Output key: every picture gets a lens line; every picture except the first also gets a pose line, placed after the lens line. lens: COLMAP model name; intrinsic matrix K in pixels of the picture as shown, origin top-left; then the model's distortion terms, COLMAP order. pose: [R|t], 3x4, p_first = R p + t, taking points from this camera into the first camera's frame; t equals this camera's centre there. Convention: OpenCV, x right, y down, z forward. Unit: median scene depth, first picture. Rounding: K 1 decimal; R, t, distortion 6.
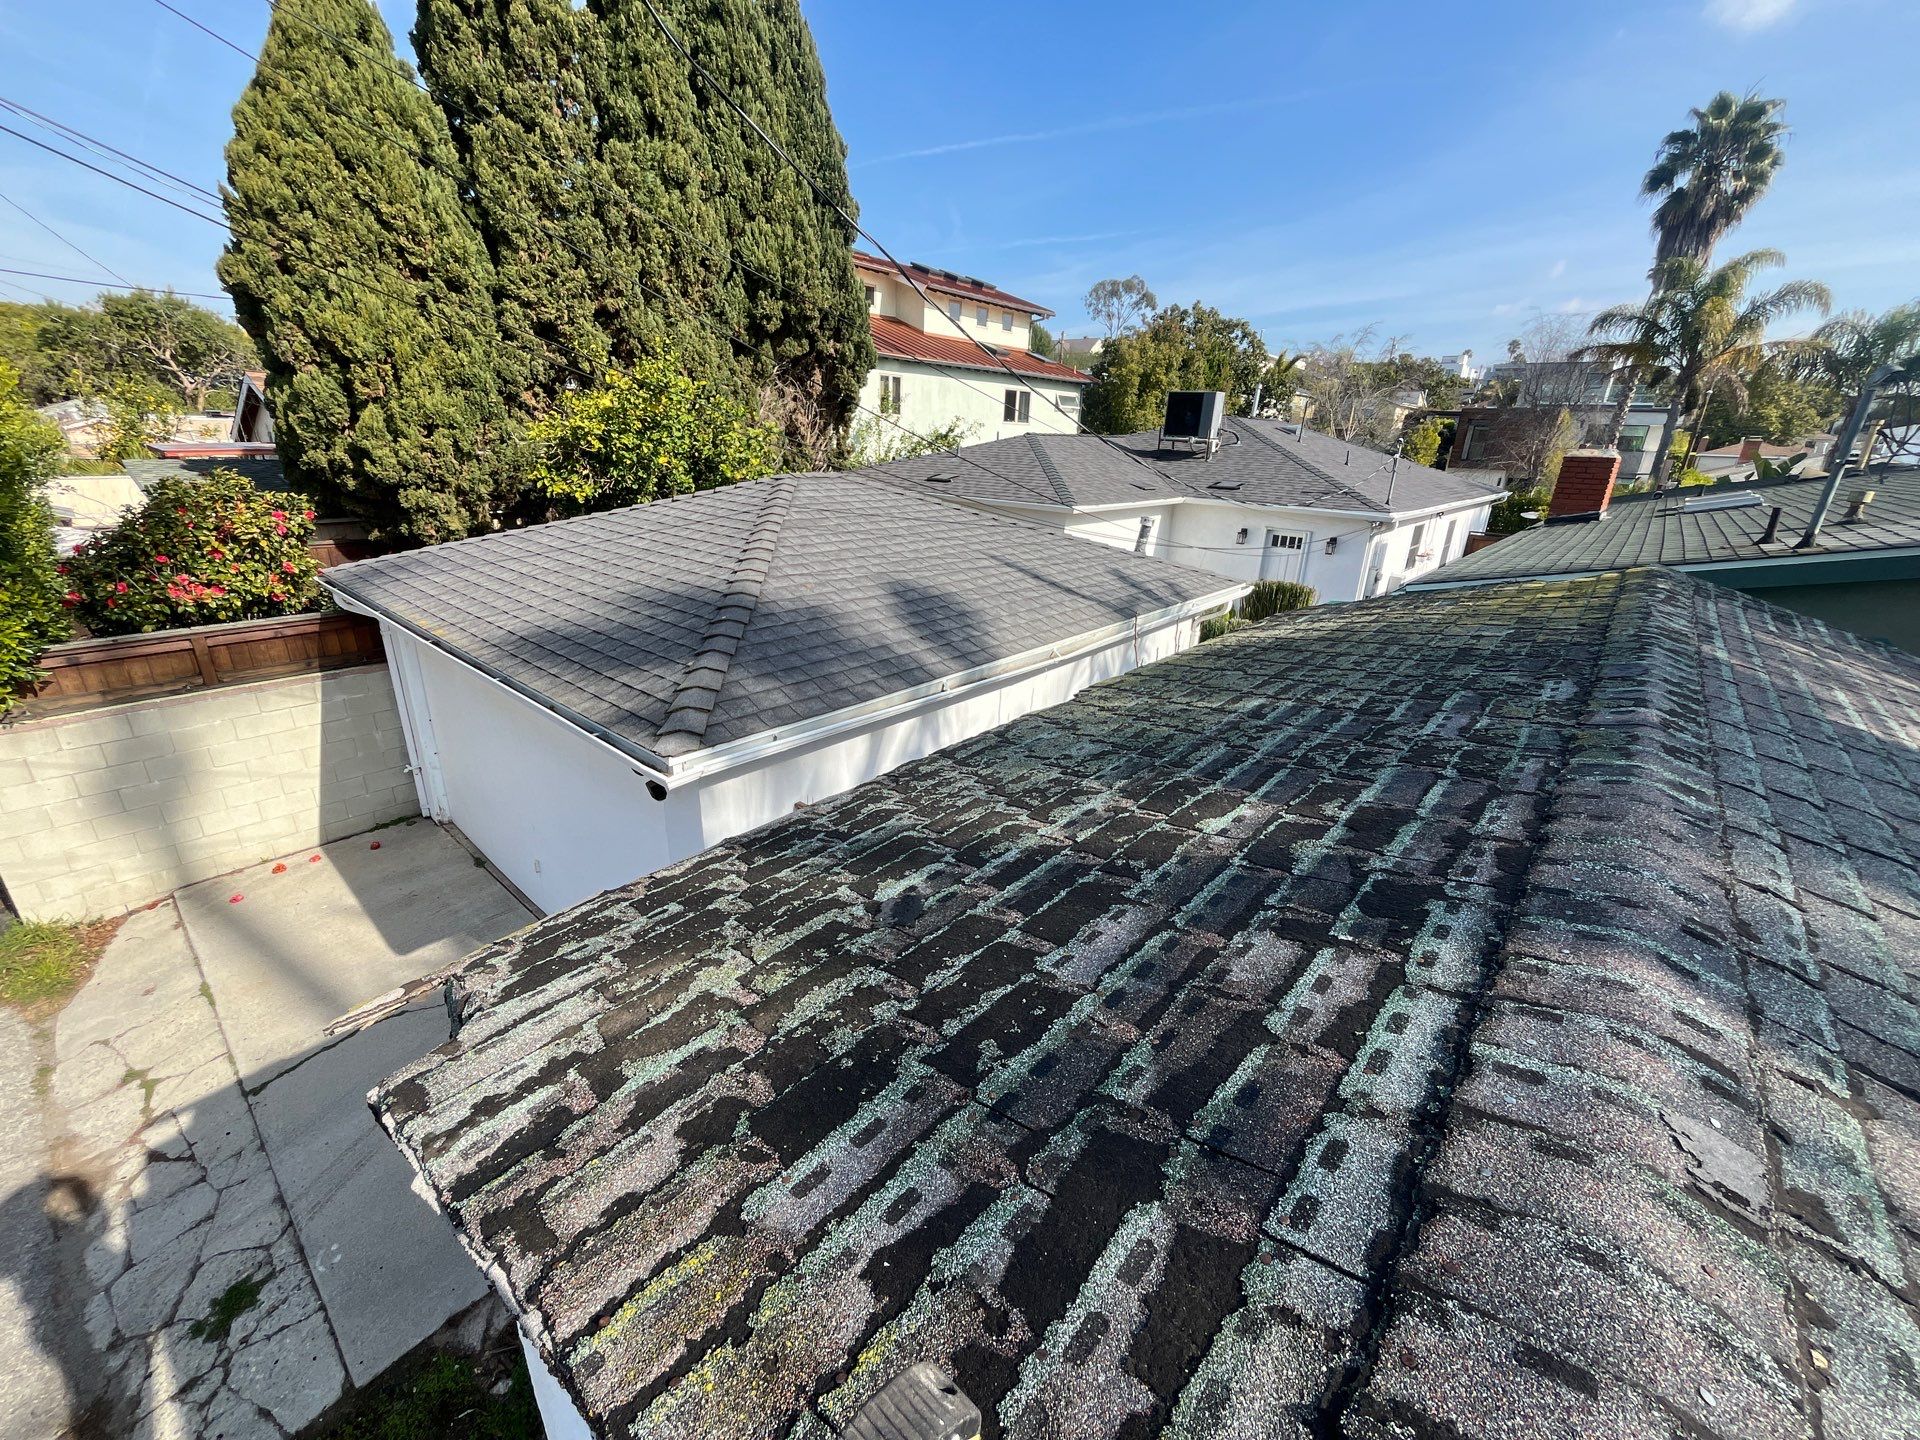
lens RADIAL K [[772.9, 0, 960.0], [0, 772.9, 720.0], [0, 0, 1]] dist [-0.002423, -0.000012]
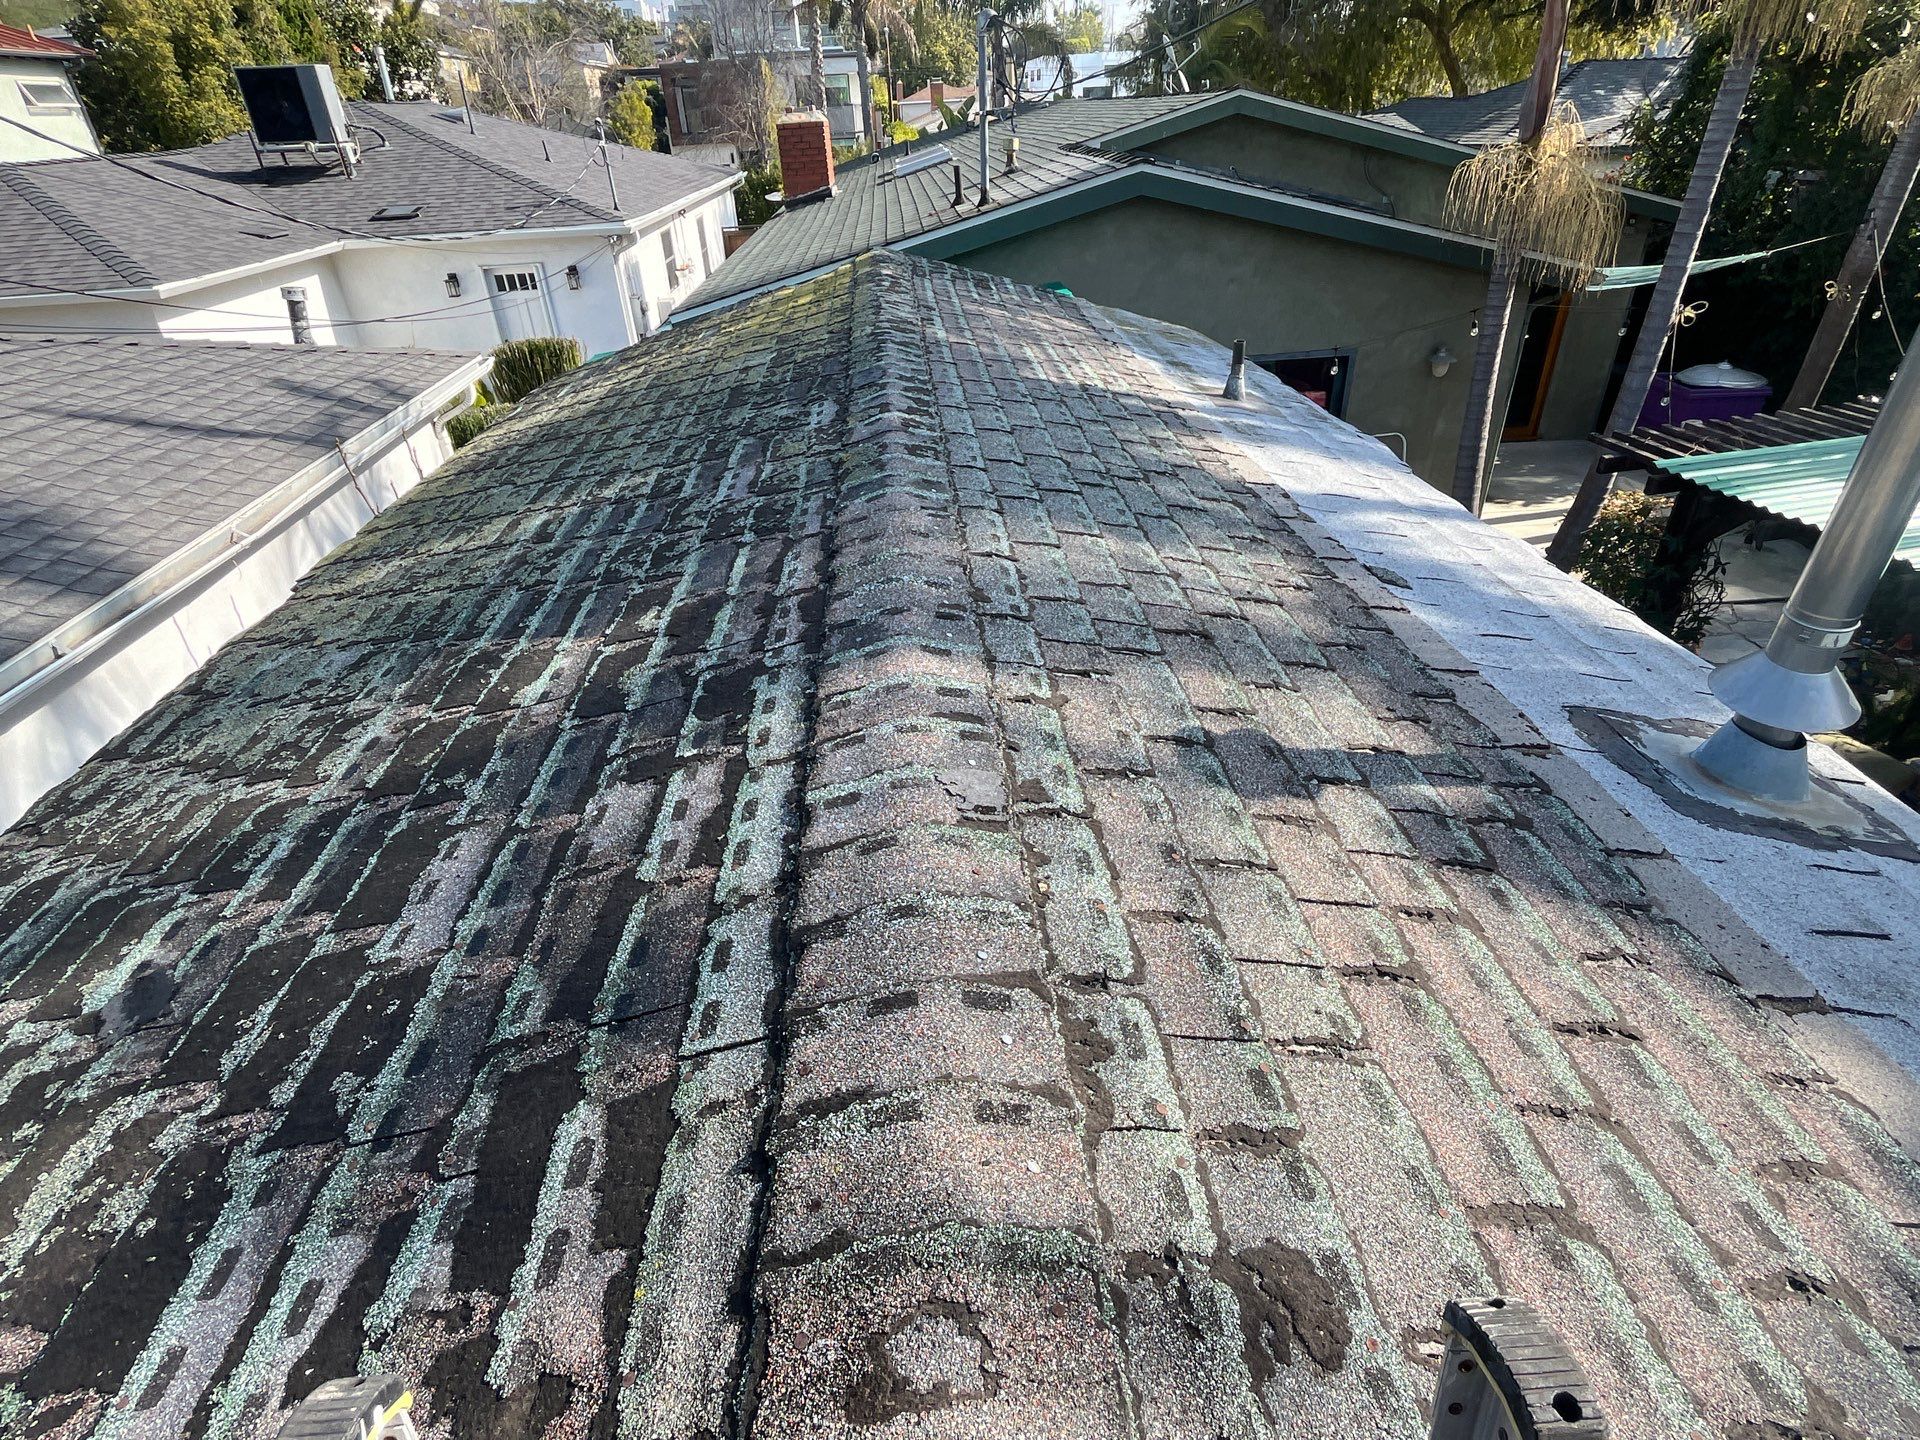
lens RADIAL K [[998.5, 0, 960.0], [0, 998.5, 720.0], [0, 0, 1]] dist [-0.002982, 0.000014]
pose [[0.707733, -0.427773, 0.562249, 0.039992], [0.311508, 0.903257, 0.295109, -0.008423], [-0.634095, -0.033713, 0.772519, -0.099109]]
